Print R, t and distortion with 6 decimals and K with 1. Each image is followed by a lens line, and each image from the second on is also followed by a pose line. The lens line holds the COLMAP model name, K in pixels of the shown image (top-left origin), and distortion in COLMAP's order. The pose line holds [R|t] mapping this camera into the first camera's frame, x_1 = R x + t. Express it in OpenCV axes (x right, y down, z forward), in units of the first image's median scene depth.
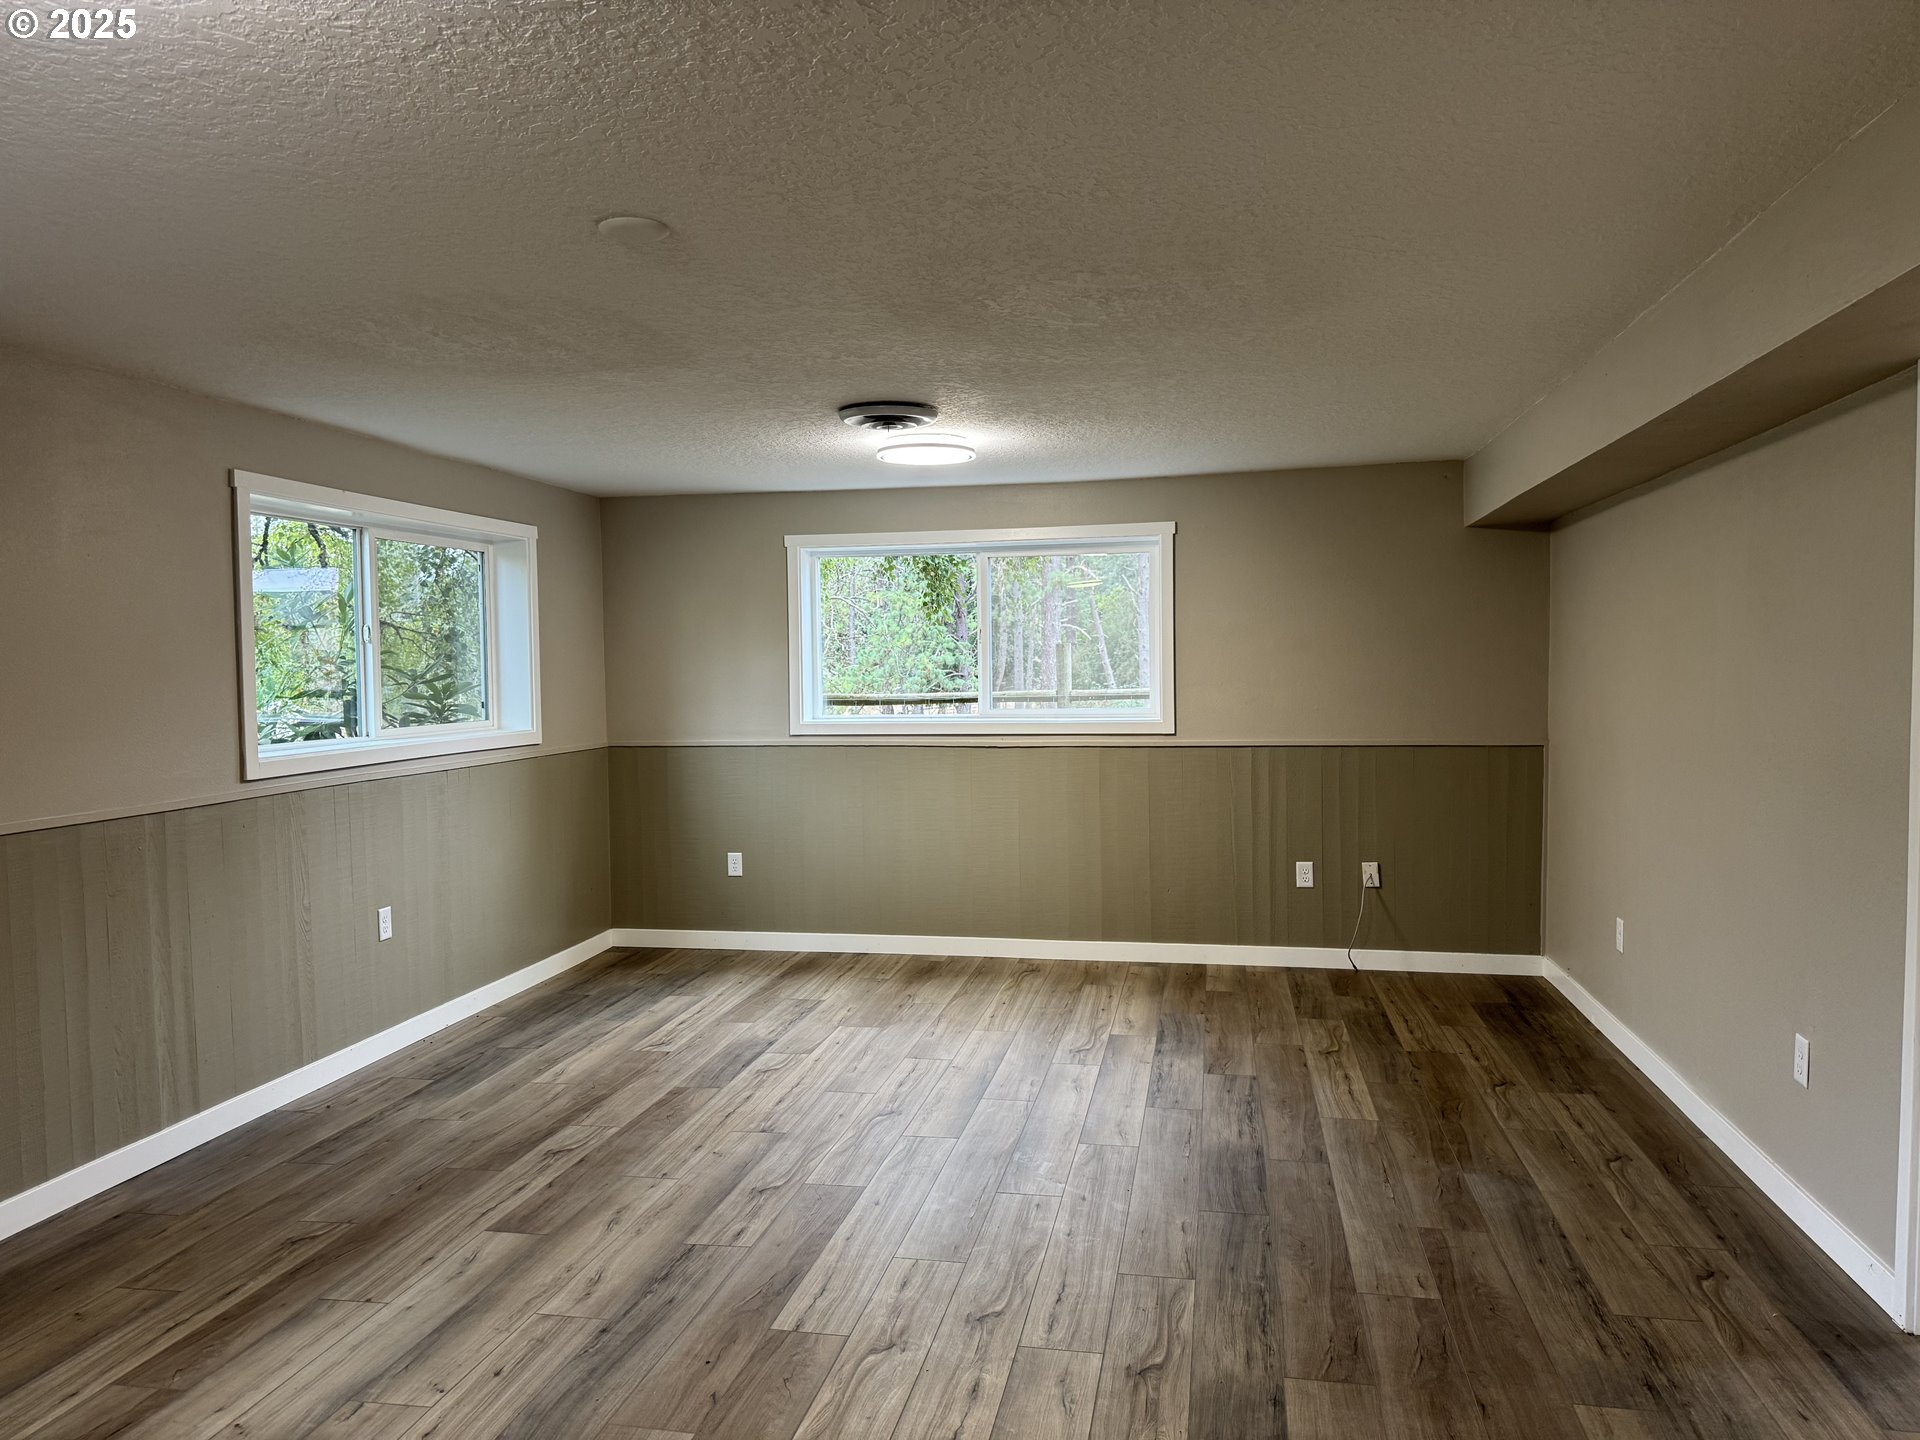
lens RADIAL K [[1349.0, 0, 961.4], [0, 1349.0, 721.3], [0, 0, 1]] dist [0.001836, -0.013499]
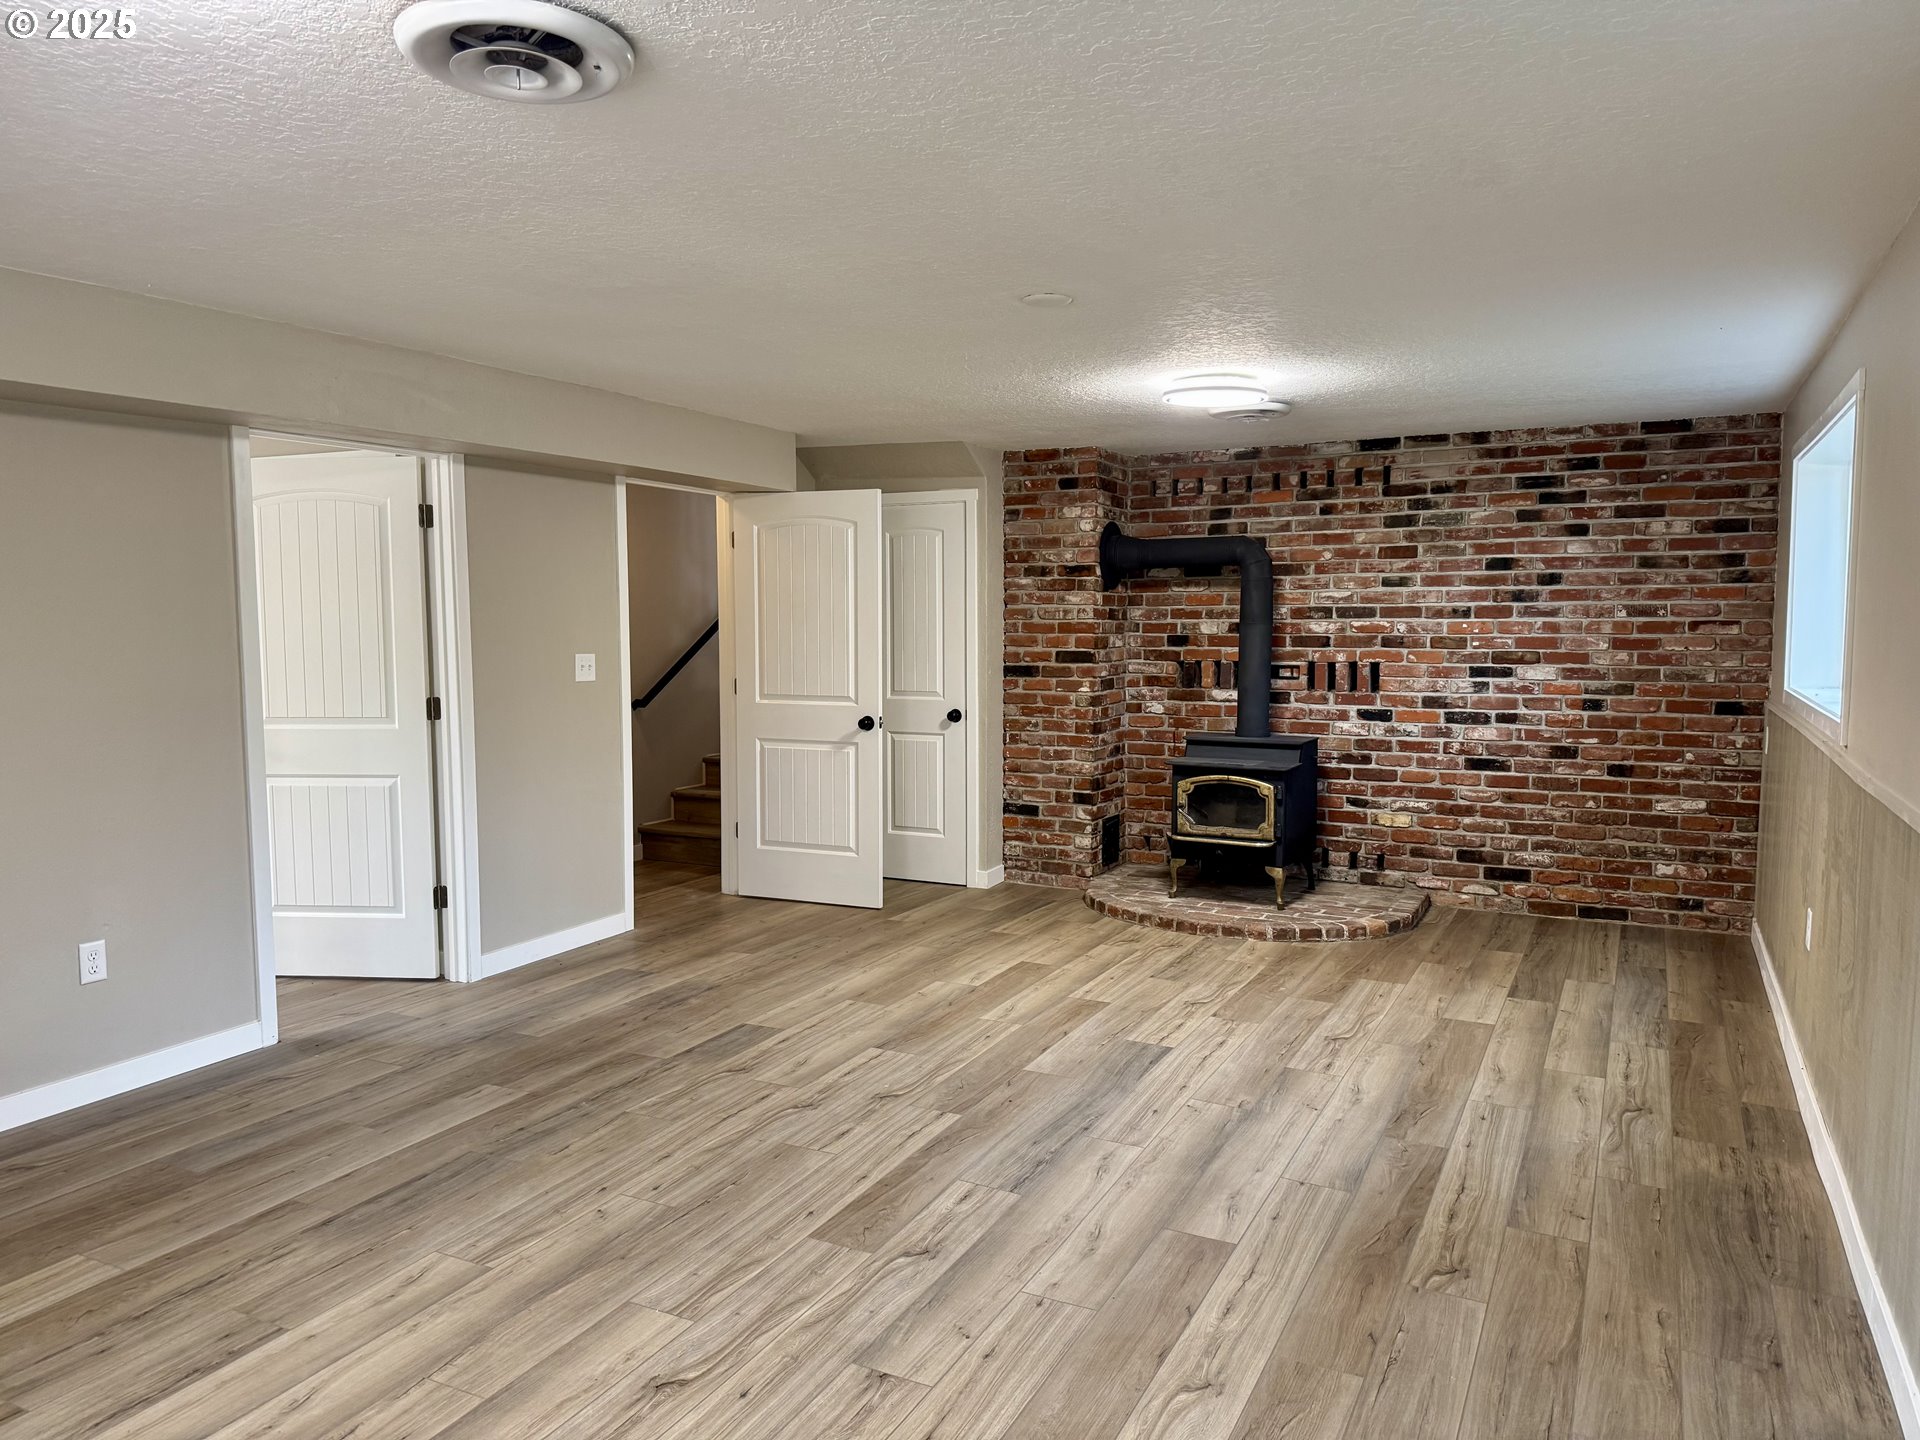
lens RADIAL K [[1349.0, 0, 959.6], [0, 1349.0, 718.0], [0, 0, 1]] dist [0.001836, -0.013499]
pose [[-0.961844, -0.008993, 0.273450, -0.428214], [0.024538, 0.992597, 0.118953, -0.081937], [-0.272495, 0.121124, -0.954503, 1.906696]]
